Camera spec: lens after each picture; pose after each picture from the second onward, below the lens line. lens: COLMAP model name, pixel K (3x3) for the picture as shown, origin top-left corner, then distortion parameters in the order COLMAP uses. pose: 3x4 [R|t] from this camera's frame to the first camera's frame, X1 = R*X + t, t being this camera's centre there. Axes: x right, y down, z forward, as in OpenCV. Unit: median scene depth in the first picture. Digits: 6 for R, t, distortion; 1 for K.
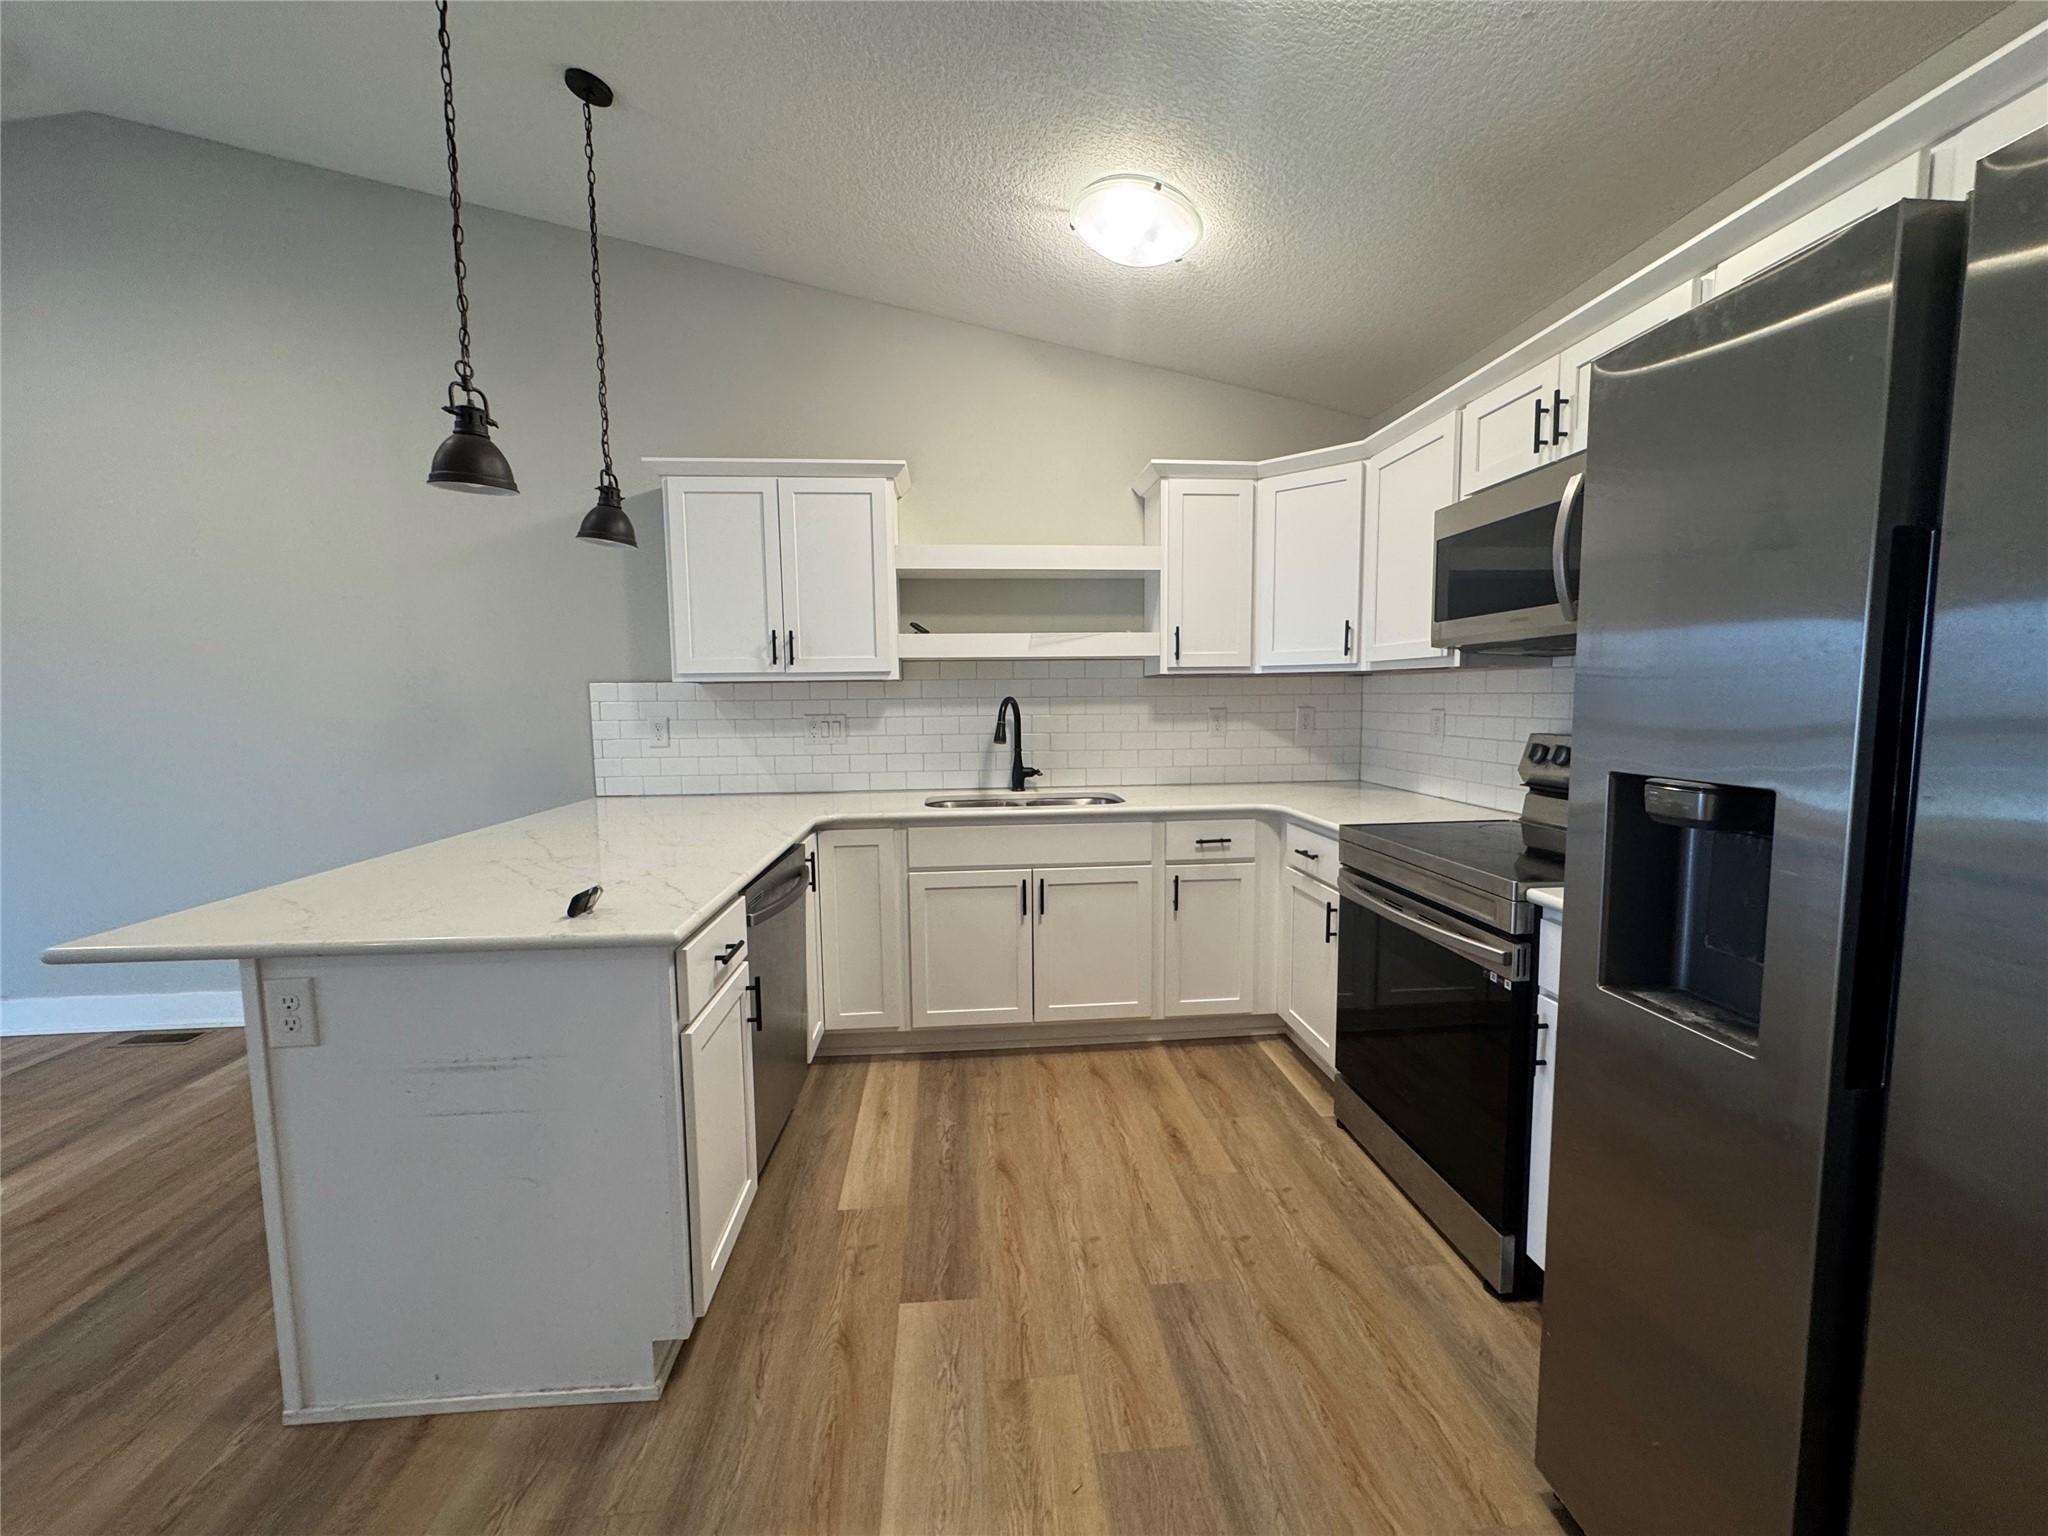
lens RADIAL K [[815.6, 0, 1029.3], [0, 815.6, 768.9], [0, 0, 1]] dist [-0.000768, -0.000016]
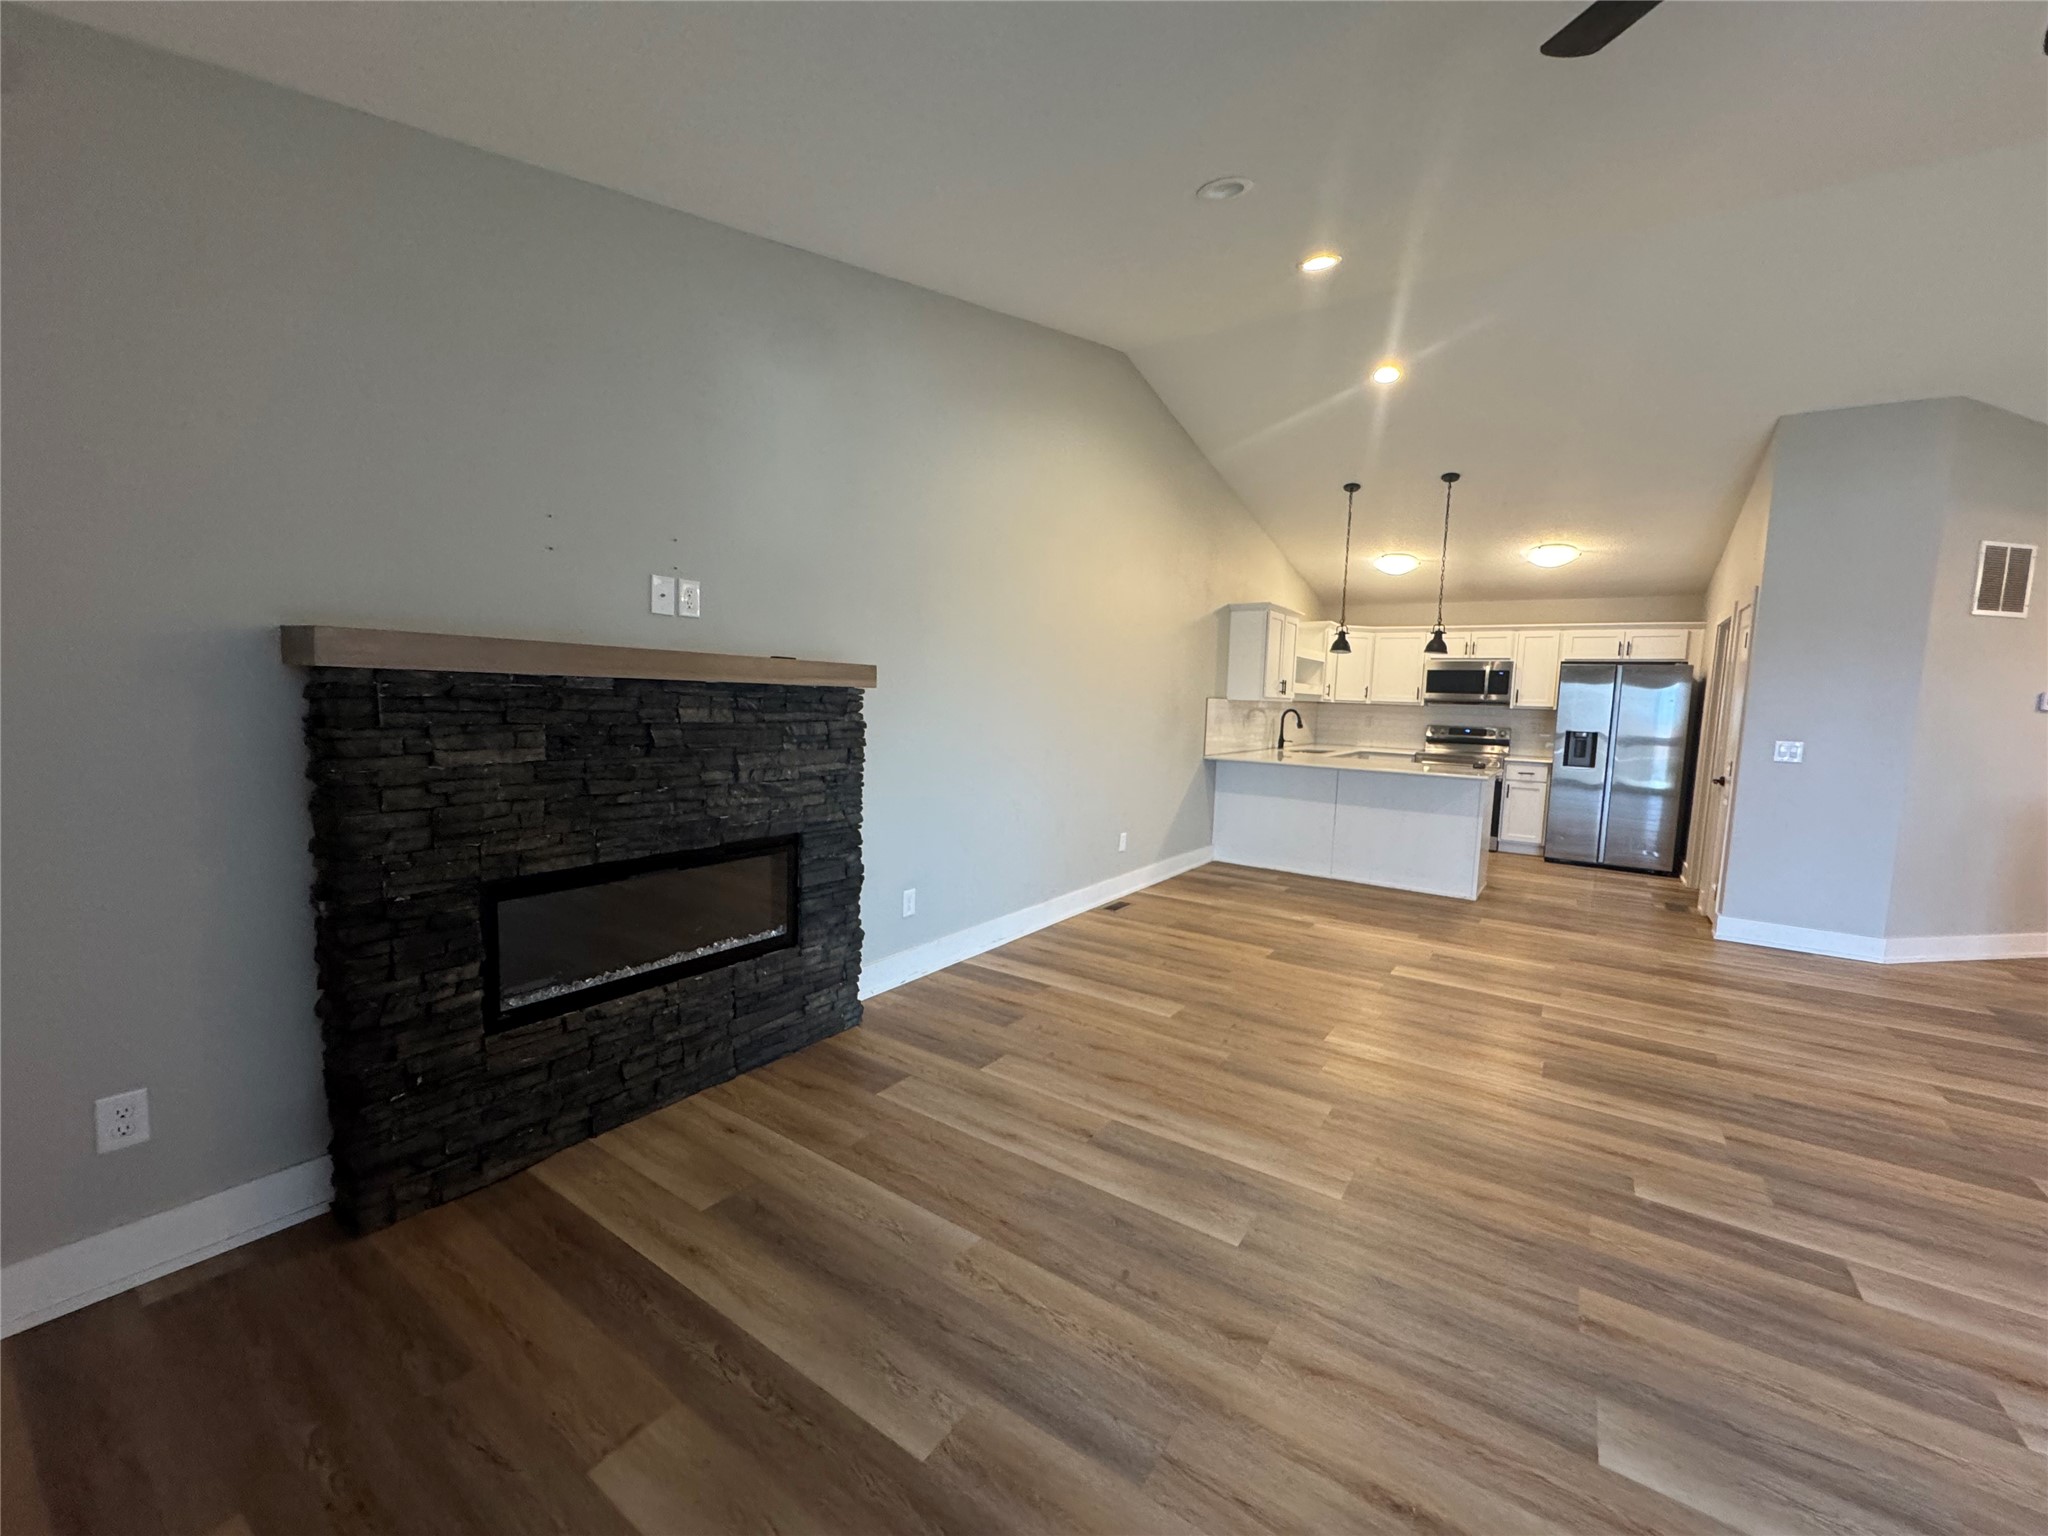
lens RADIAL K [[815.6, 0, 1029.3], [0, 815.6, 768.9], [0, 0, 1]] dist [-0.000768, -0.000016]
pose [[0.632118, -0.037938, 0.773943, -2.497258], [0.030279, 0.999247, 0.024251, 0.005848], [-0.774280, 0.008105, 0.632791, 0.086903]]
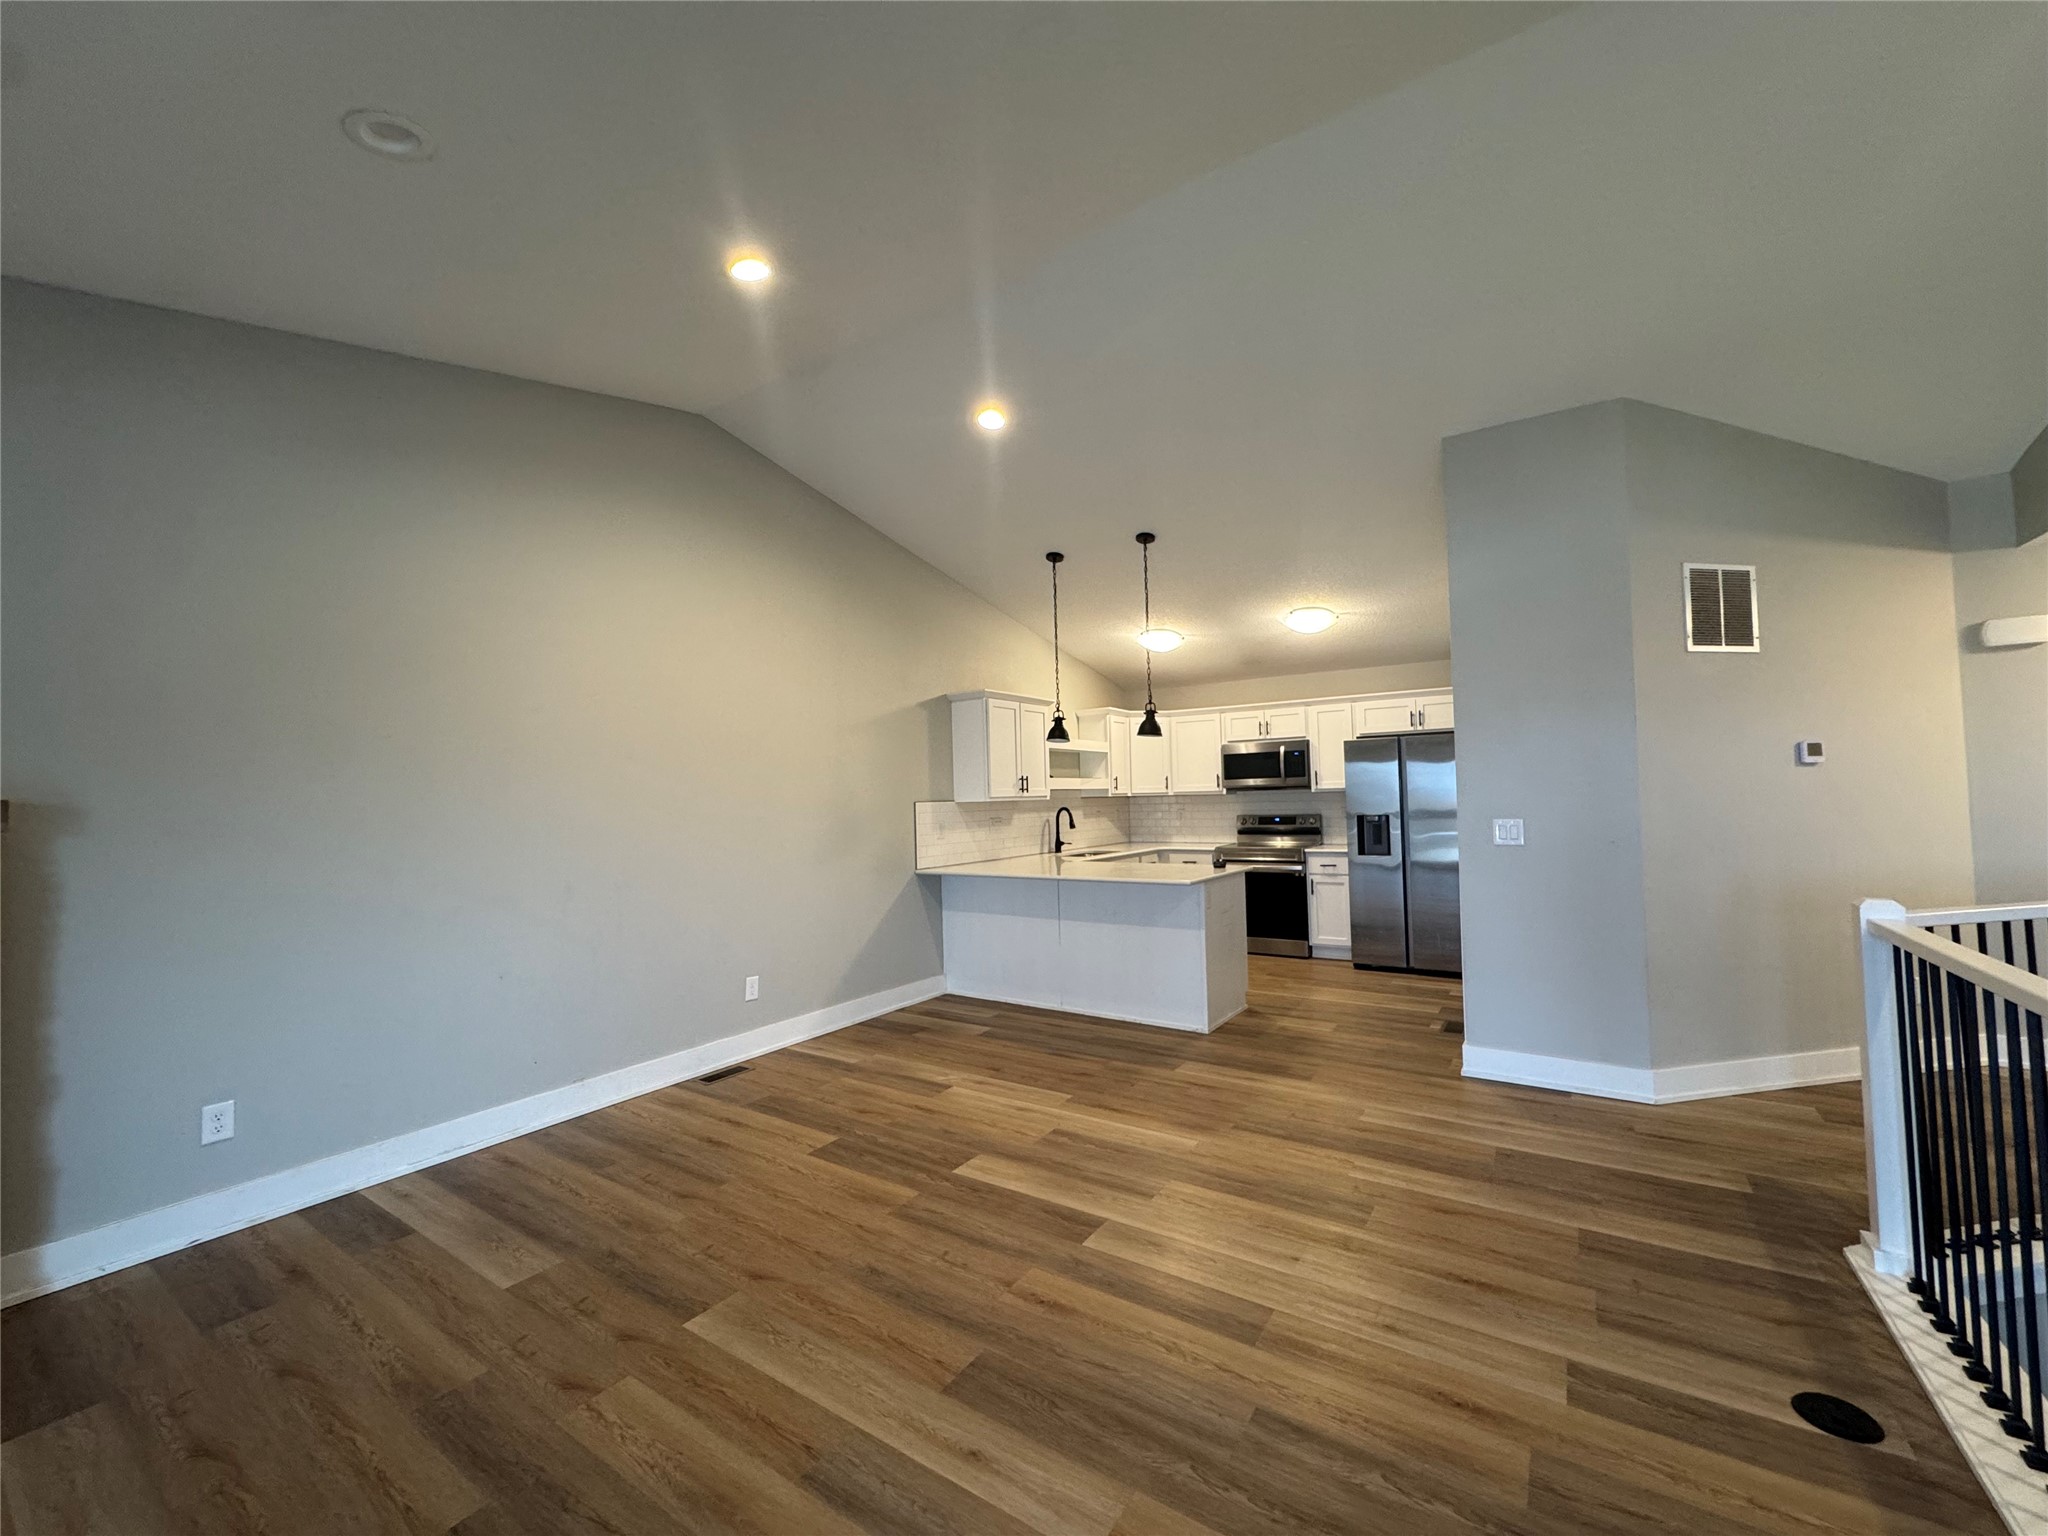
lens RADIAL K [[813.0, 0, 1024.0], [0, 813.0, 768.0], [0, 0, 1]] dist [-0.001150, -0.000364]
pose [[0.627724, 0.025014, 0.778034, -1.824992], [0.087925, 0.990809, -0.102794, 0.019457], [-0.773454, 0.132935, 0.619755, -0.253911]]
